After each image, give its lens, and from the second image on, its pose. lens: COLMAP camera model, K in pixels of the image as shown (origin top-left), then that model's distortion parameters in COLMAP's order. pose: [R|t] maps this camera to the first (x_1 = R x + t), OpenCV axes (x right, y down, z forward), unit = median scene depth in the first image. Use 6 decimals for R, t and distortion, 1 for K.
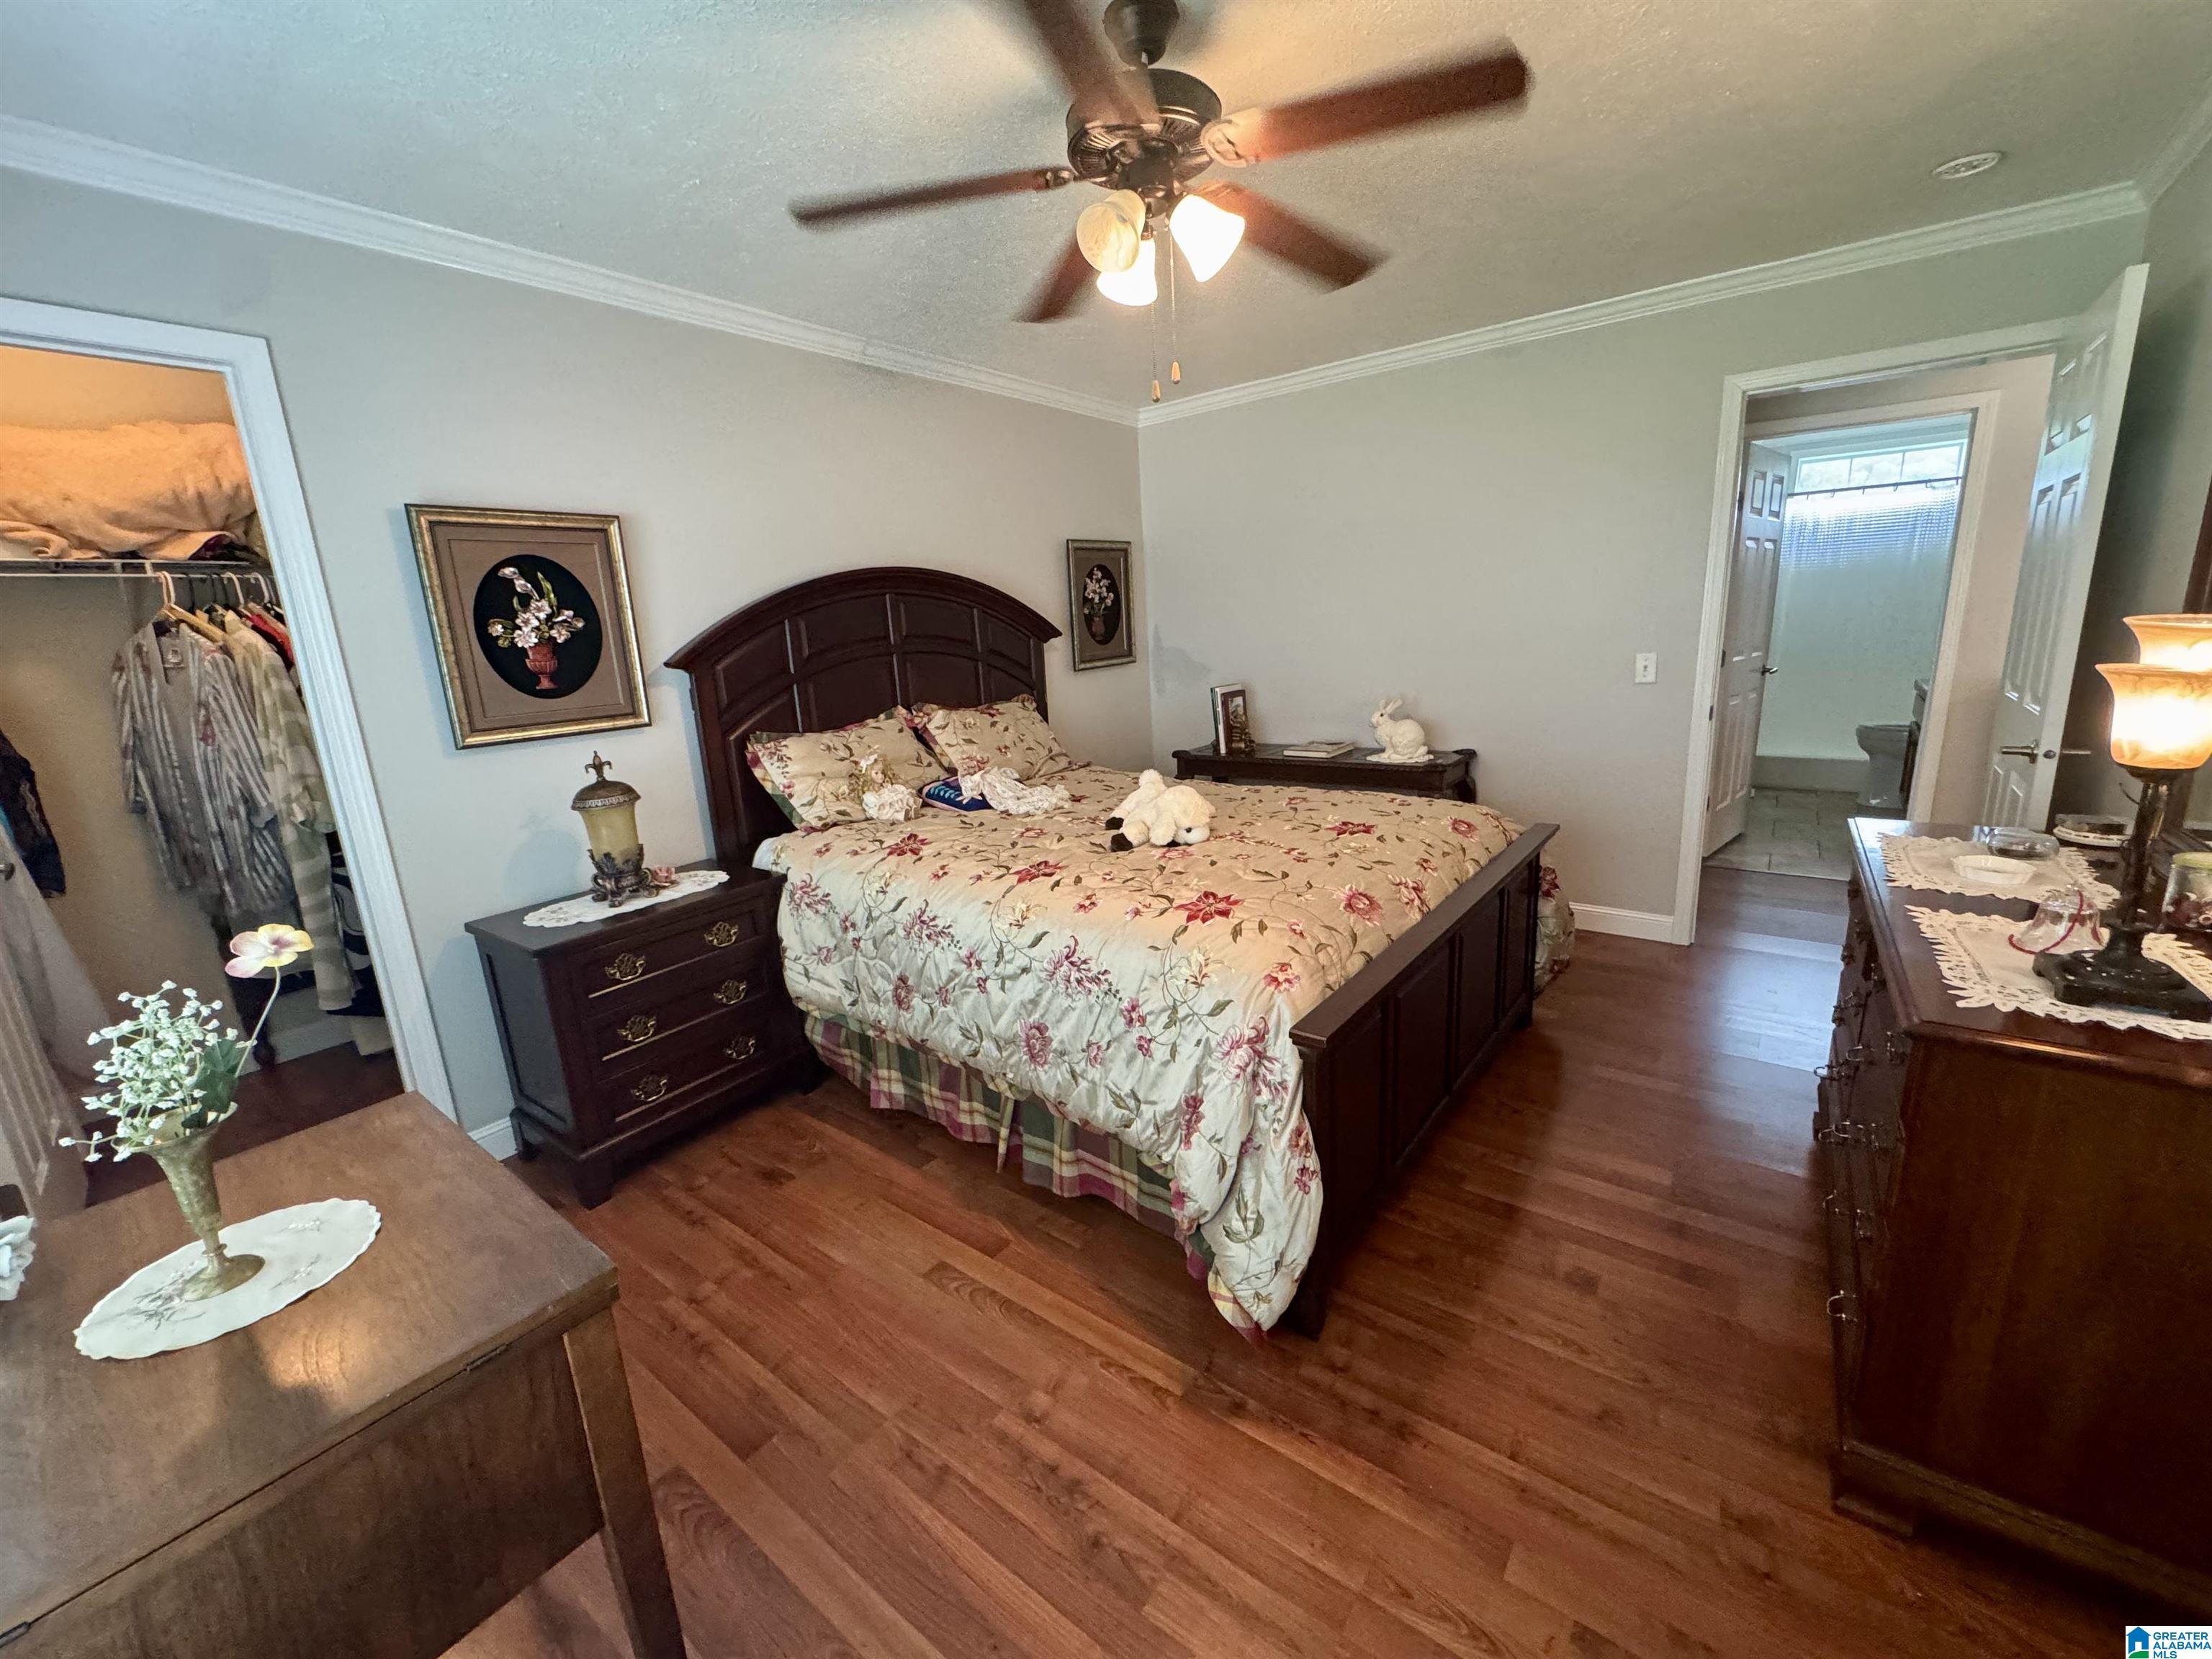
lens RADIAL K [[883.4, 0, 1106.1], [0, 883.4, 826.2], [0, 0, 1]] dist [-0.003637, 0.000106]
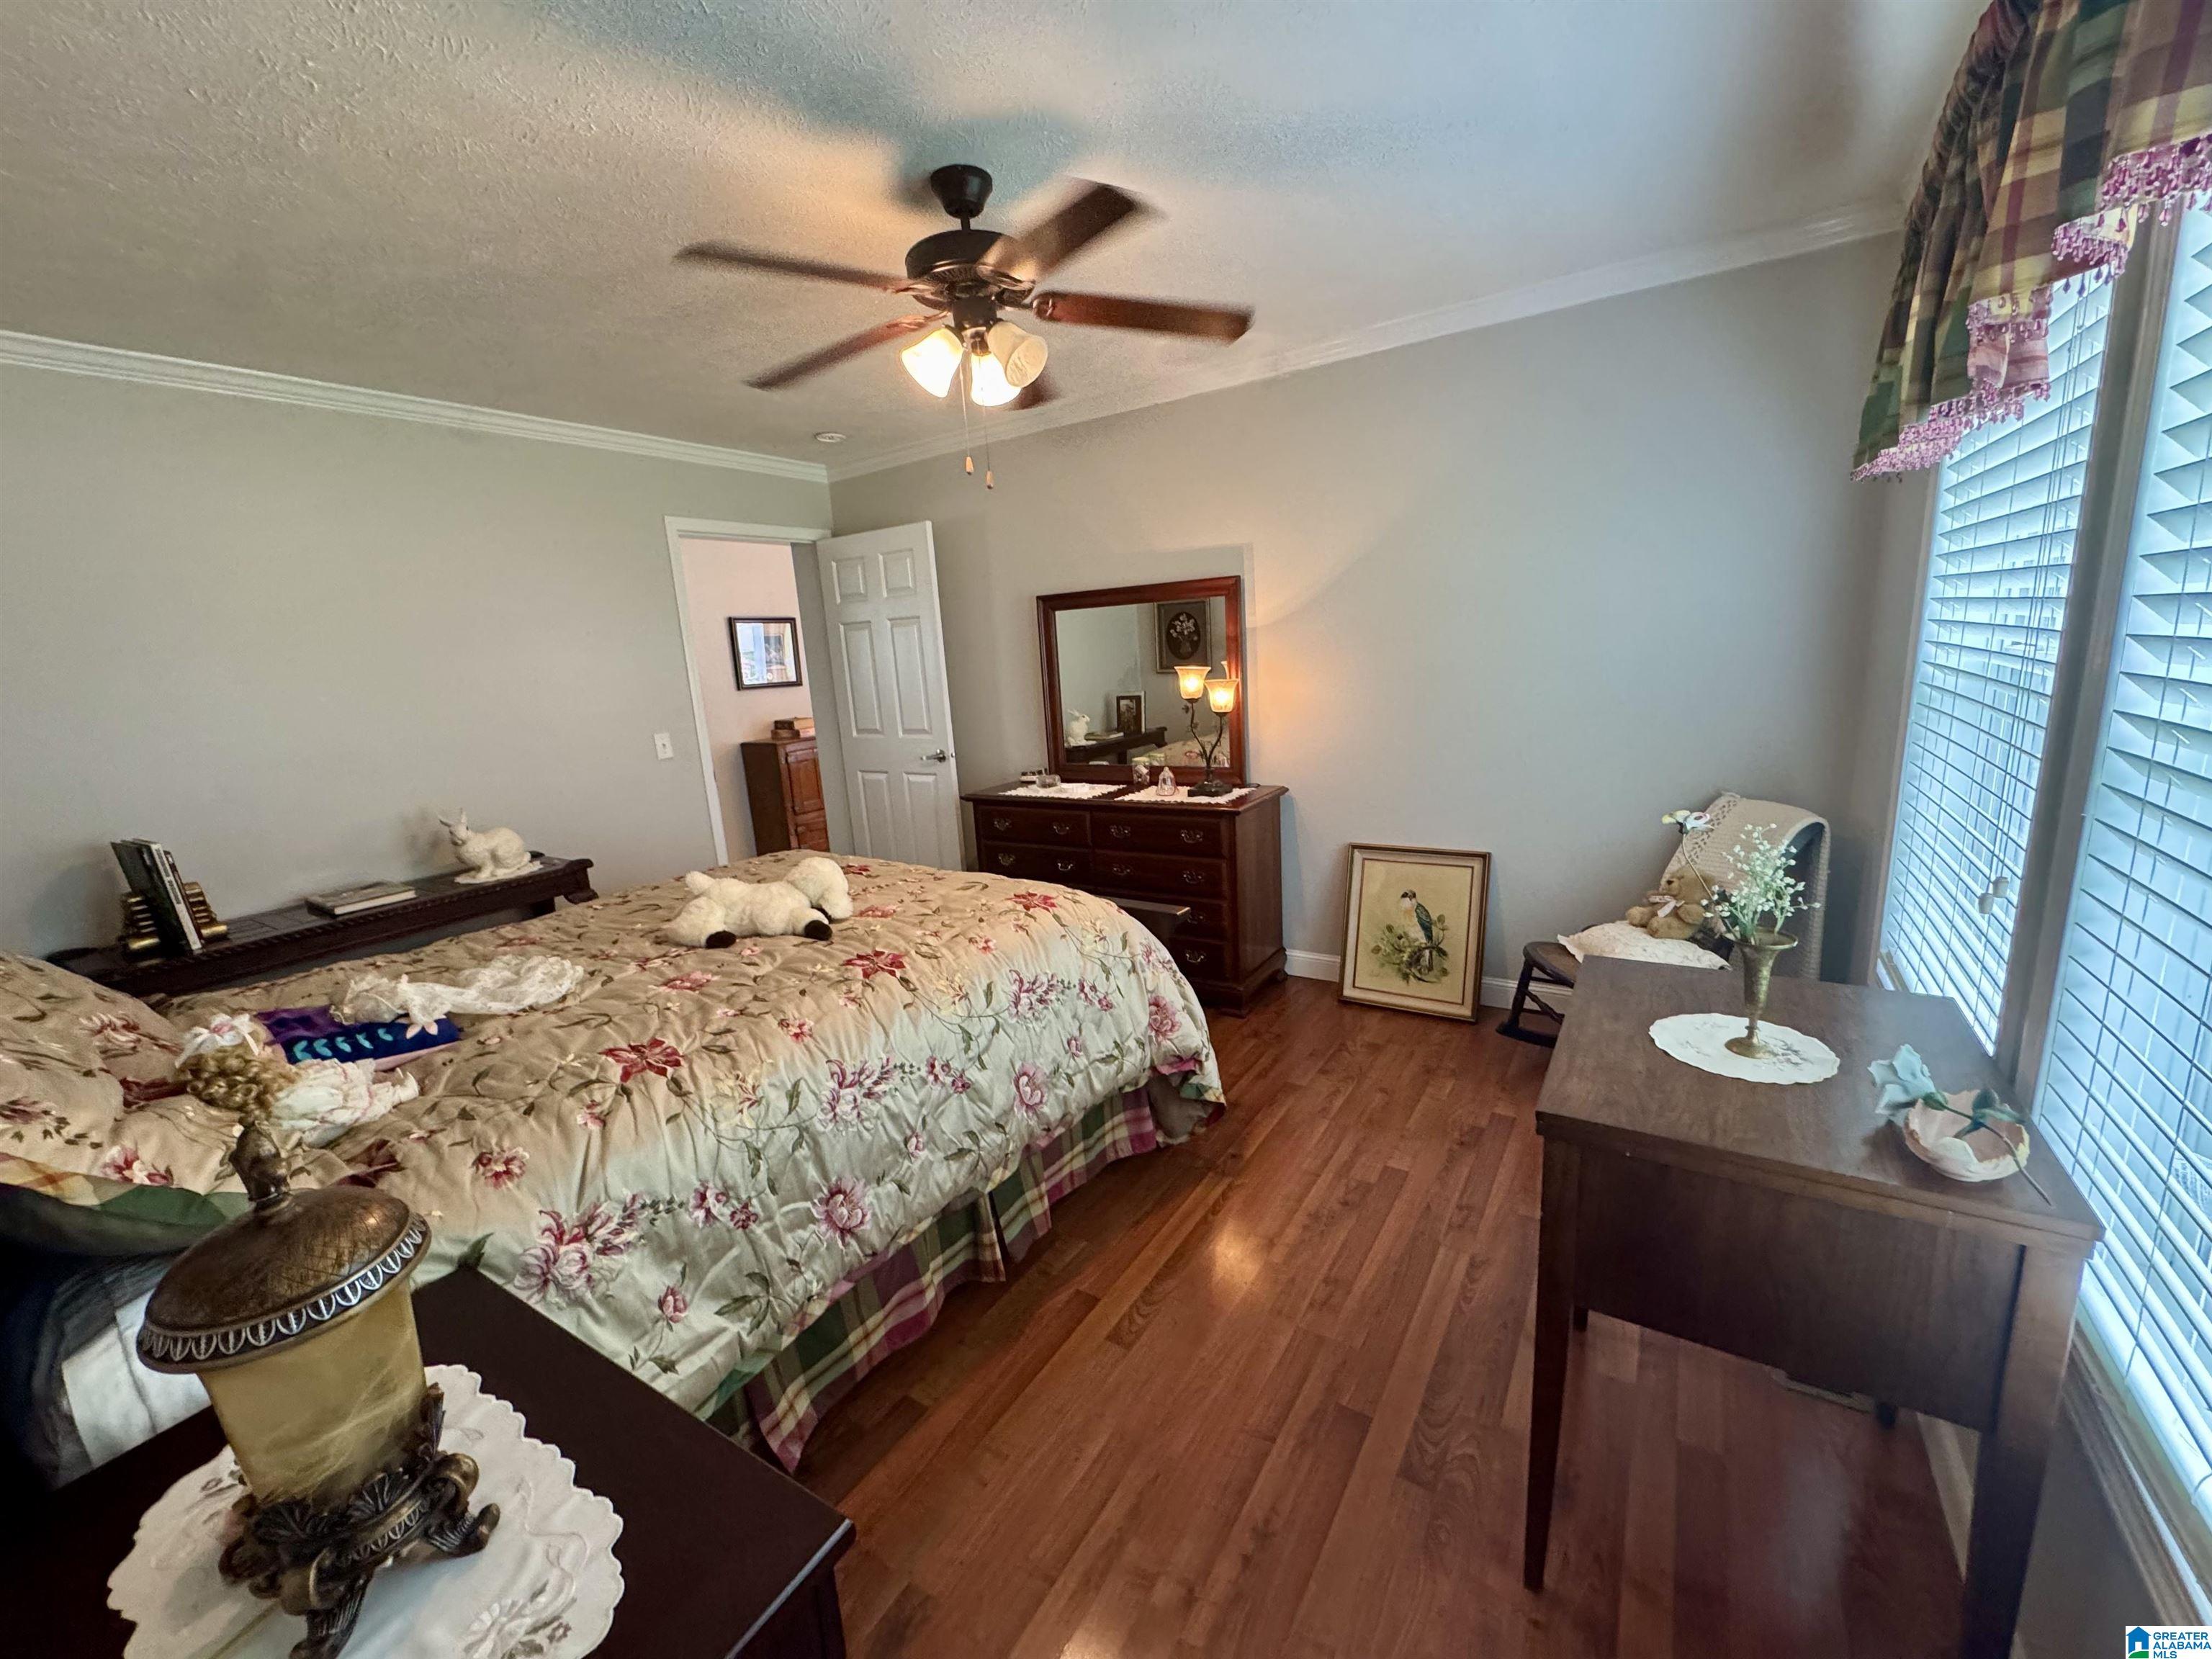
lens RADIAL K [[883.4, 0, 1106.1], [0, 883.4, 826.2], [0, 0, 1]] dist [-0.003637, 0.000106]
pose [[-0.079171, -0.142027, 0.986692, -1.081602], [0.288822, 0.944076, 0.159067, -0.171857], [-0.954104, 0.297571, -0.033723, 0.919034]]
